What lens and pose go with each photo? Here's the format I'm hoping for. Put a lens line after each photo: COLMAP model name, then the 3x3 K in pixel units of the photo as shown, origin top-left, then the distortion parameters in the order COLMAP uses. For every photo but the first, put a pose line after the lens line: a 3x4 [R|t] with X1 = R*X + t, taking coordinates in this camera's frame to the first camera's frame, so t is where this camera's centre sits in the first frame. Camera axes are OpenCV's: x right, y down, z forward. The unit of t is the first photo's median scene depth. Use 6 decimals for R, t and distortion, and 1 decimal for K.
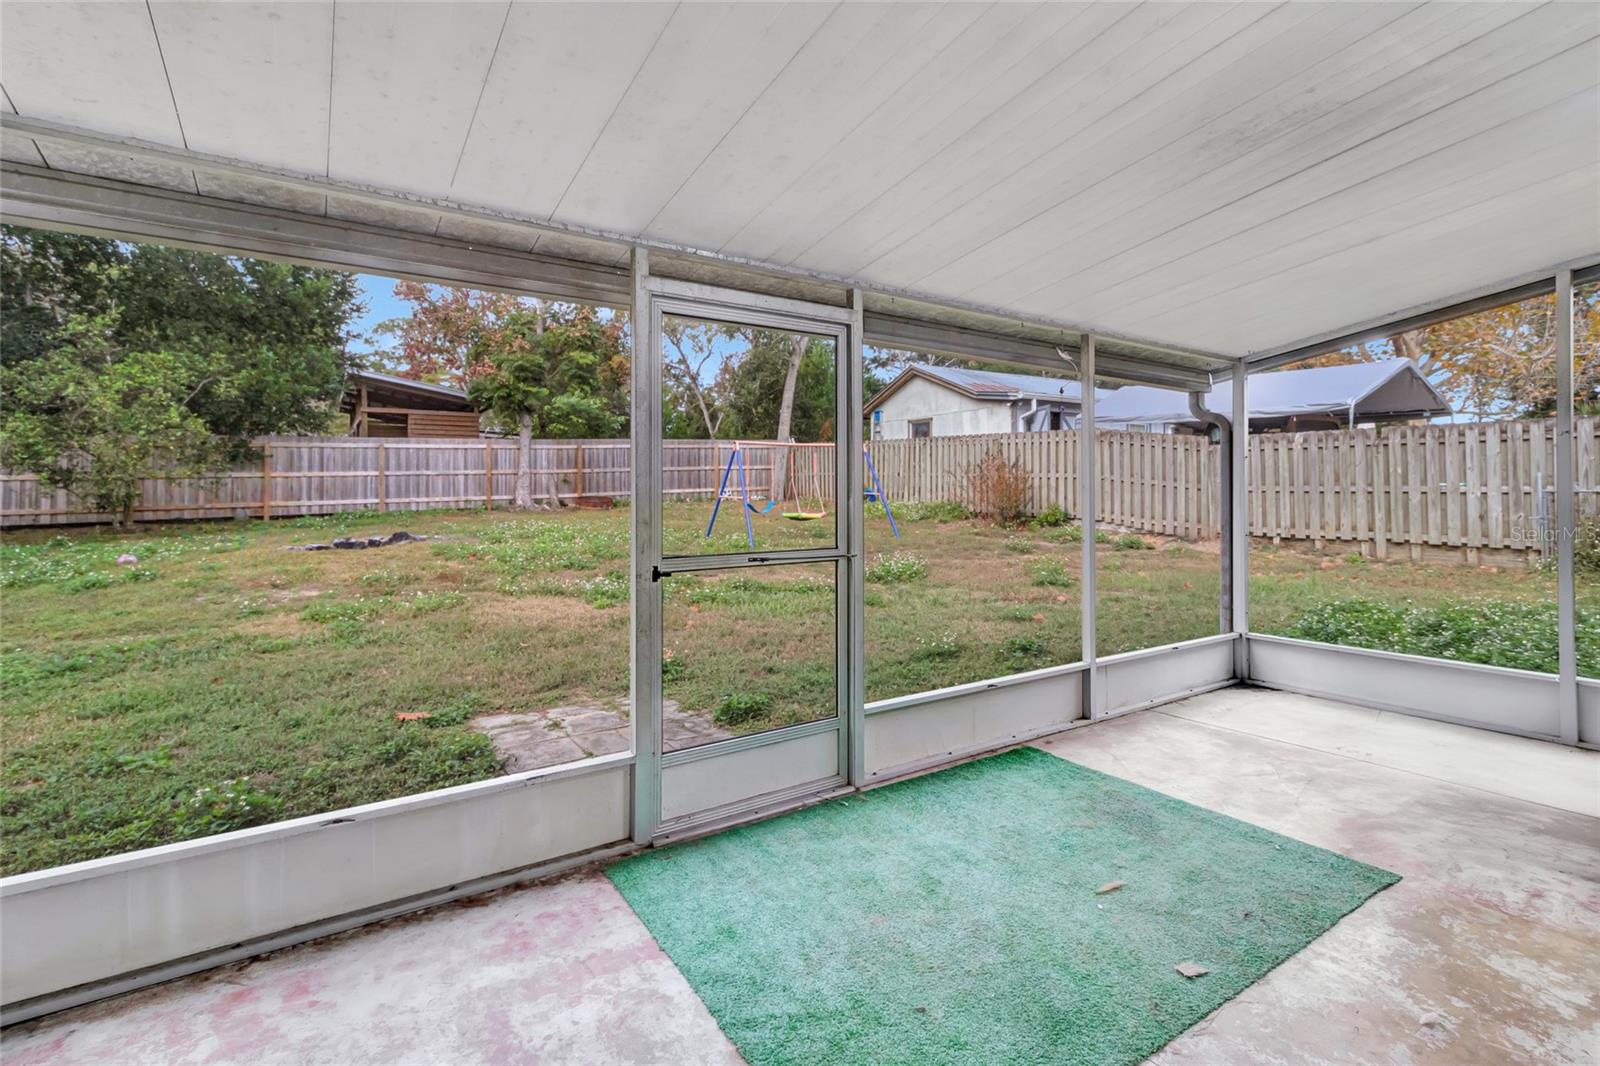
lens RADIAL K [[739.3, 0, 802.8], [0, 739.3, 487.7], [0, 0, 1]] dist [0.015503, 0.000067]
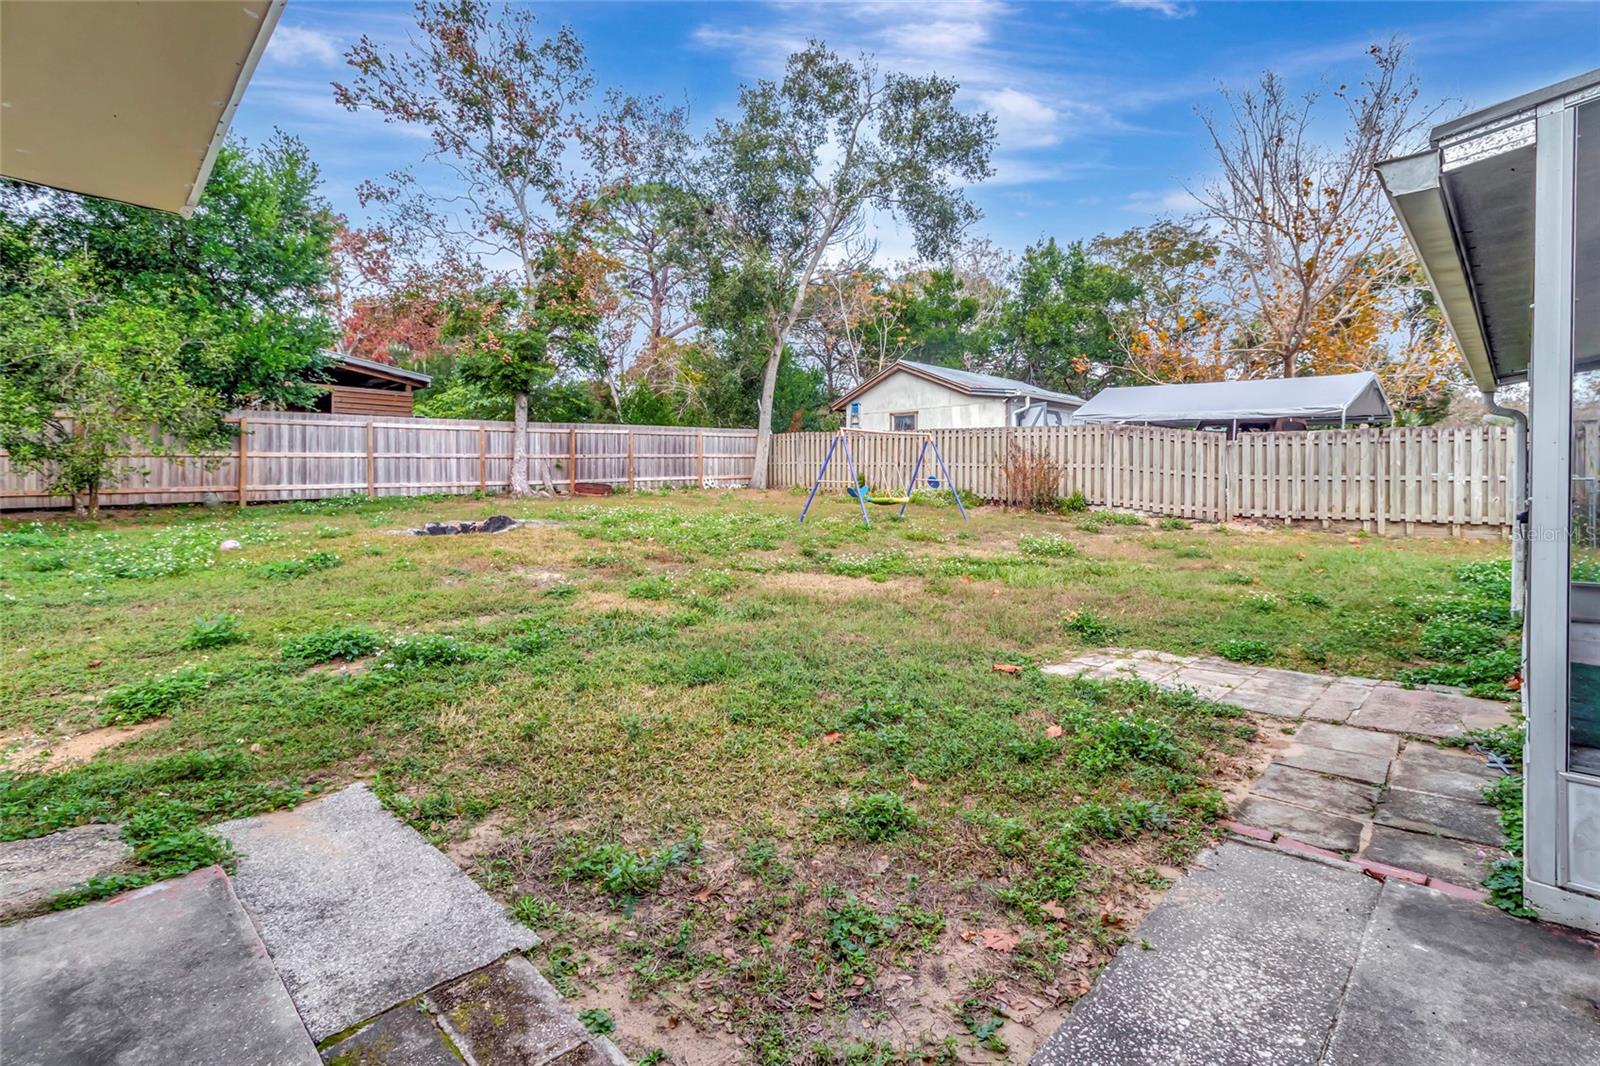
lens RADIAL K [[739.3, 0, 779.6], [0, 739.3, 488.5], [0, 0, 1]] dist [0.015503, 0.000067]
pose [[0.976136, 0.005919, 0.217081, -0.308595], [-0.007909, 0.999934, 0.008300, 0.011186], [-0.217018, -0.009819, 0.976118, 0.008310]]
